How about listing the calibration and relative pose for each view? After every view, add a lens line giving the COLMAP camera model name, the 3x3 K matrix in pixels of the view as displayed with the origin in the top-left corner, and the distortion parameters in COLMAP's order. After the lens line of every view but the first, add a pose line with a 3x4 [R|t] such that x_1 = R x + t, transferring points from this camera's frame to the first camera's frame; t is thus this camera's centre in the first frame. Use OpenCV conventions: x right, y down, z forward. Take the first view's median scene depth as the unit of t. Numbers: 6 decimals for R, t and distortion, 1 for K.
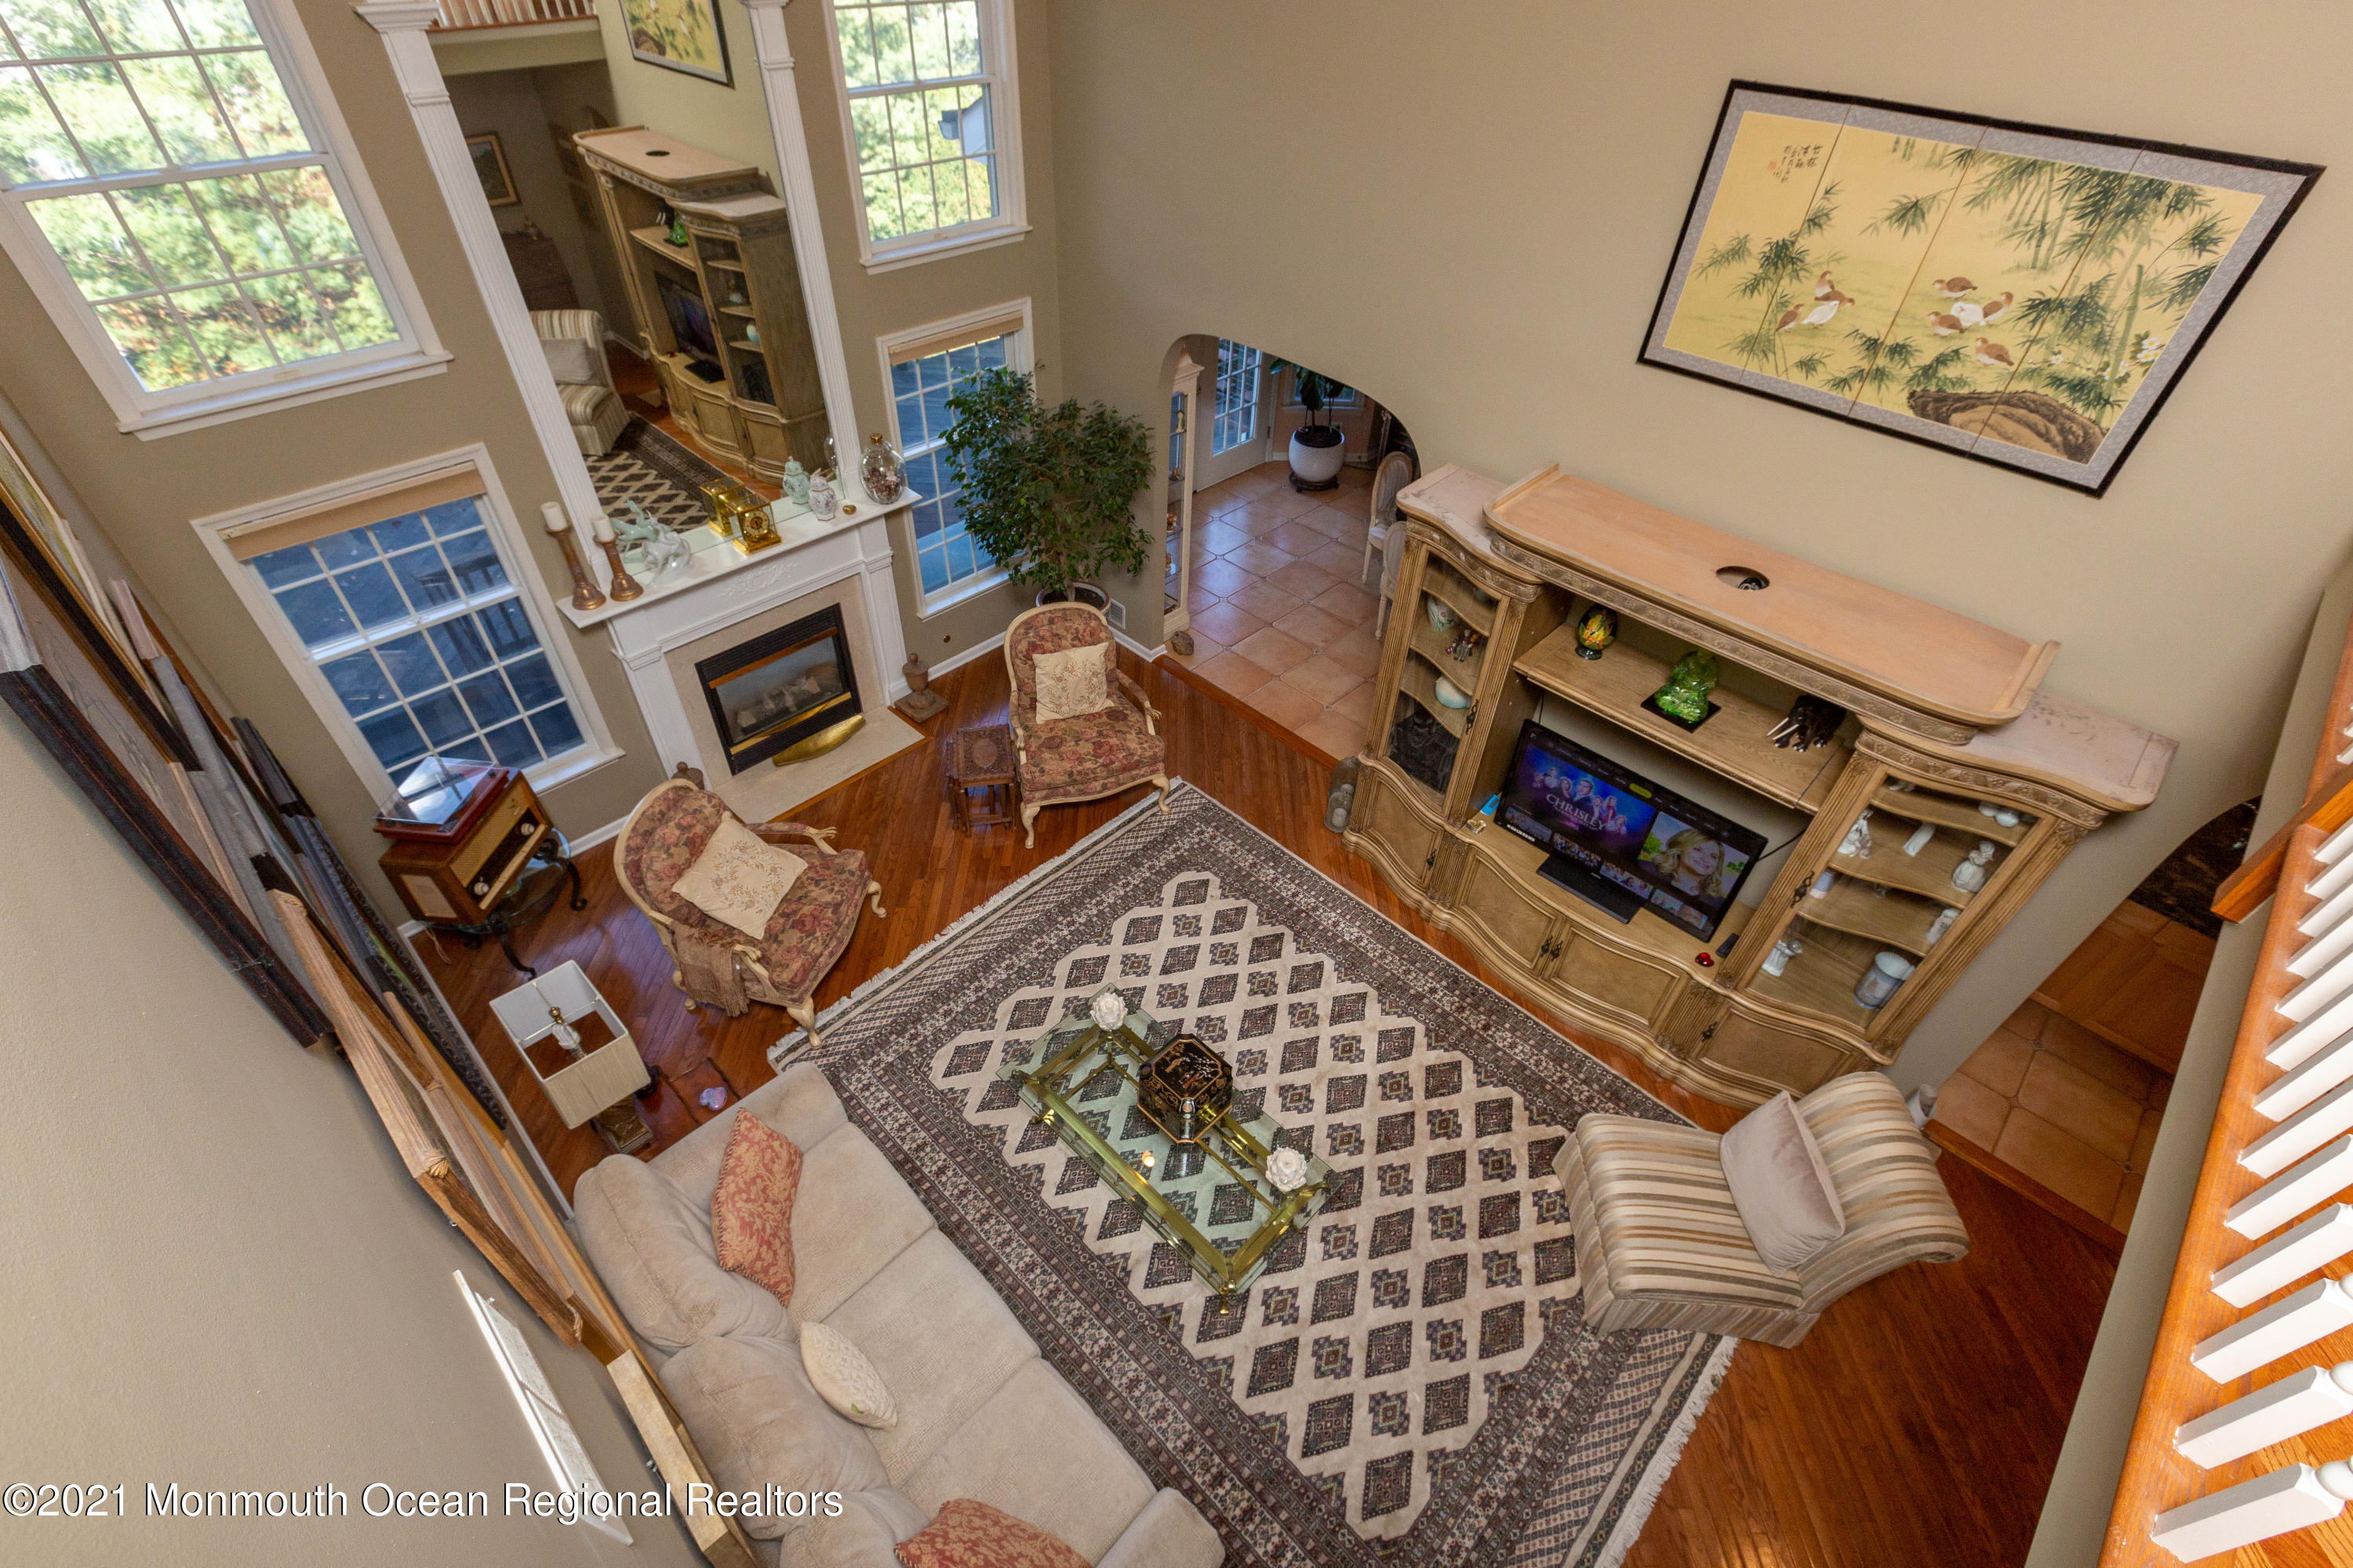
lens RADIAL K [[1057.4, 0, 1169.3], [0, 1057.4, 779.8], [0, 0, 1]] dist [0.001661, -0.000130]
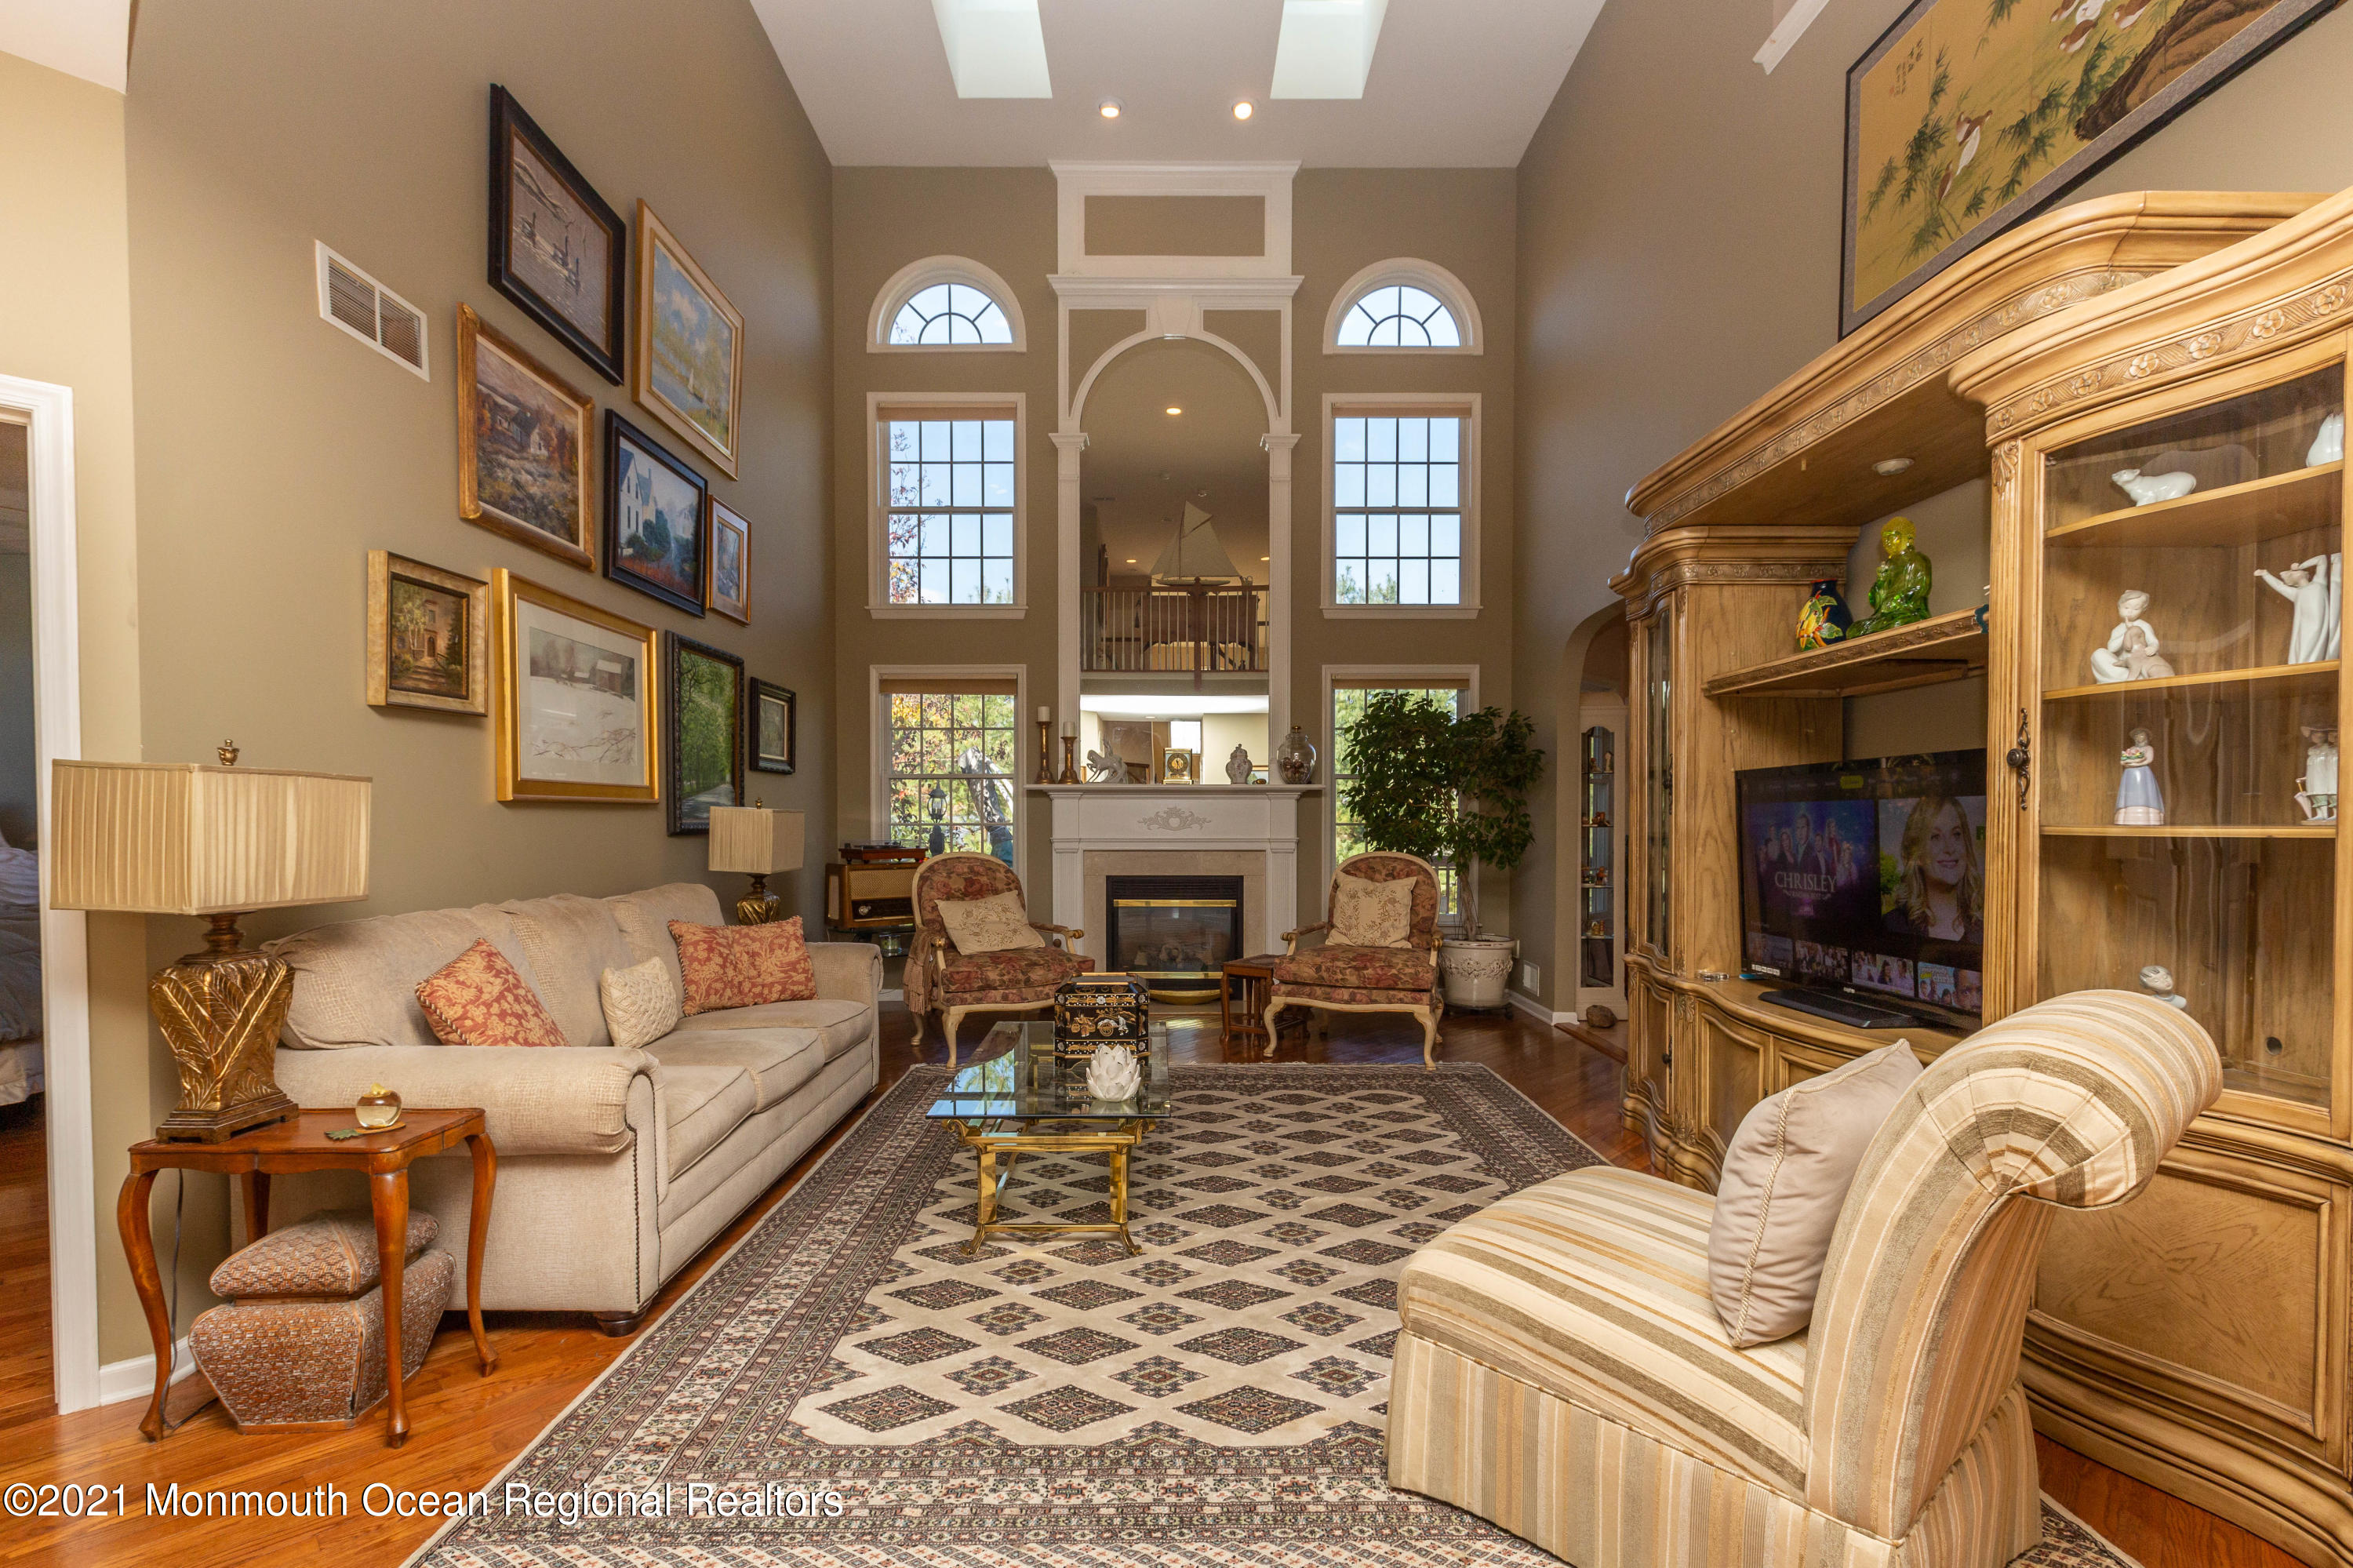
lens RADIAL K [[1057.4, 0, 1151.9], [0, 1057.4, 806.8], [0, 0, 1]] dist [0.001661, -0.000130]
pose [[0.702858, -0.023843, -0.710930, 0.505794], [-0.460362, 0.746658, -0.480176, 0.435754], [0.542270, 0.664781, 0.513818, 0.384775]]
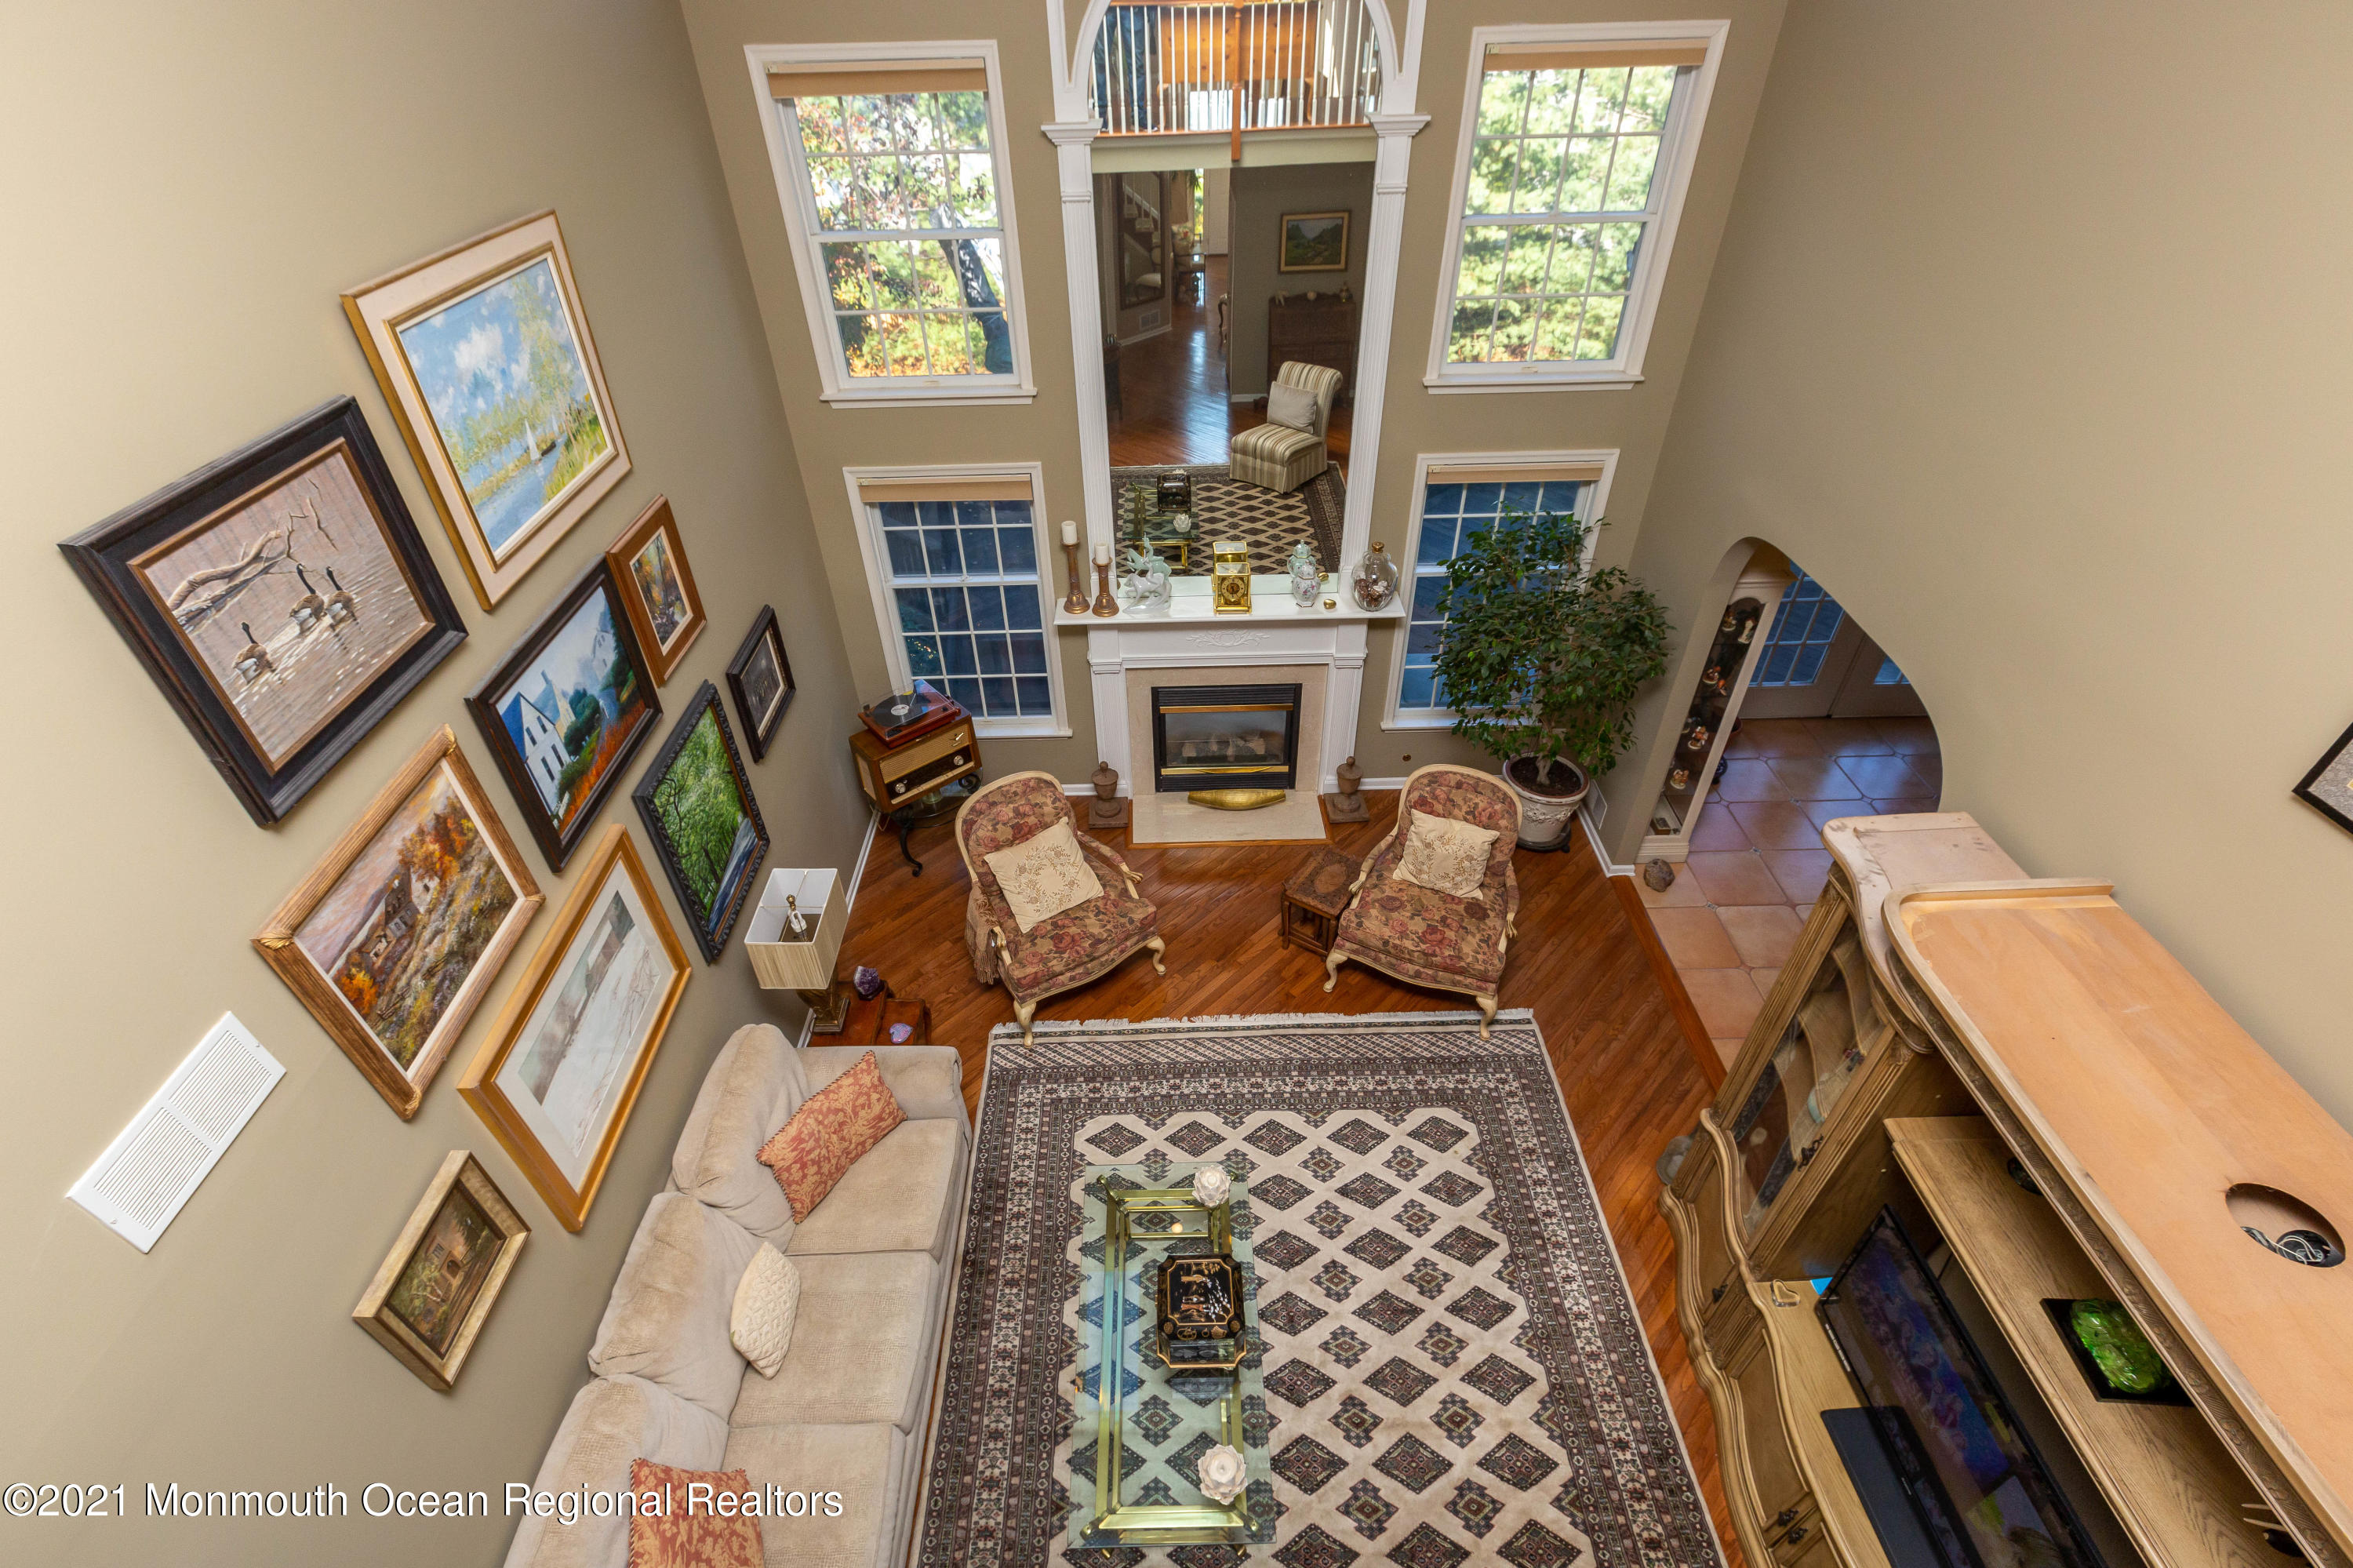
lens RADIAL K [[1057.4, 0, 1157.1], [0, 1057.4, 774.5], [0, 0, 1]] dist [0.001661, -0.000130]
pose [[0.707281, 0.402113, -0.581429, 0.261256], [-0.437441, 0.895041, 0.086879, -0.139778], [0.555338, 0.192893, 0.808945, 0.136116]]
